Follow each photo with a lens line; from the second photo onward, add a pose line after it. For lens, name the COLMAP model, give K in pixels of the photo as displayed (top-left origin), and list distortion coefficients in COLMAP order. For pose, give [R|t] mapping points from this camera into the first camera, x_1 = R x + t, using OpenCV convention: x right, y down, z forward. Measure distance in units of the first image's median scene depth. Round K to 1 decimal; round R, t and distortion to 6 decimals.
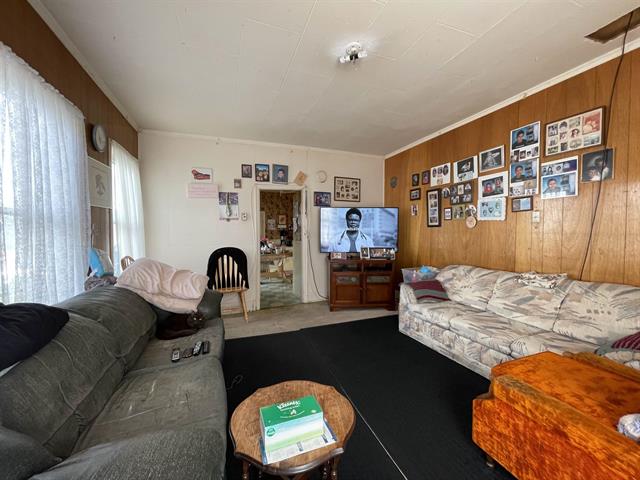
lens RADIAL K [[259.0, 0, 322.0], [0, 259.0, 240.0], [0, 0, 1]] dist [-0.006075, -0.000118]
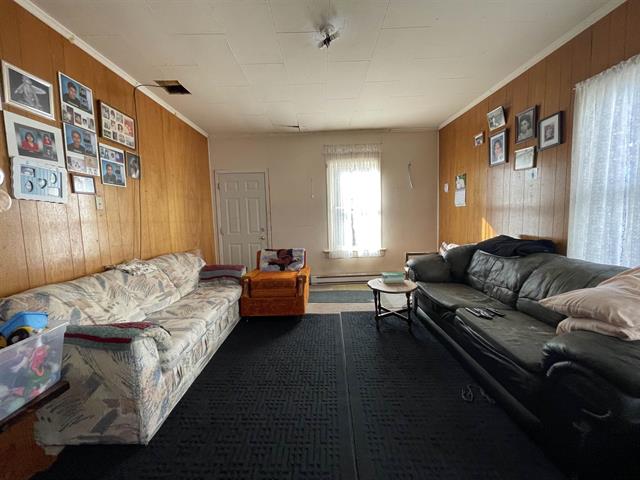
lens RADIAL K [[259.0, 0, 320.3], [0, 259.0, 240.6], [0, 0, 1]] dist [-0.006075, -0.000118]
pose [[-0.931011, -0.003522, 0.364975, -0.170409], [0.040281, 0.992854, 0.112335, -0.032456], [-0.362762, 0.119287, -0.924216, 1.574662]]
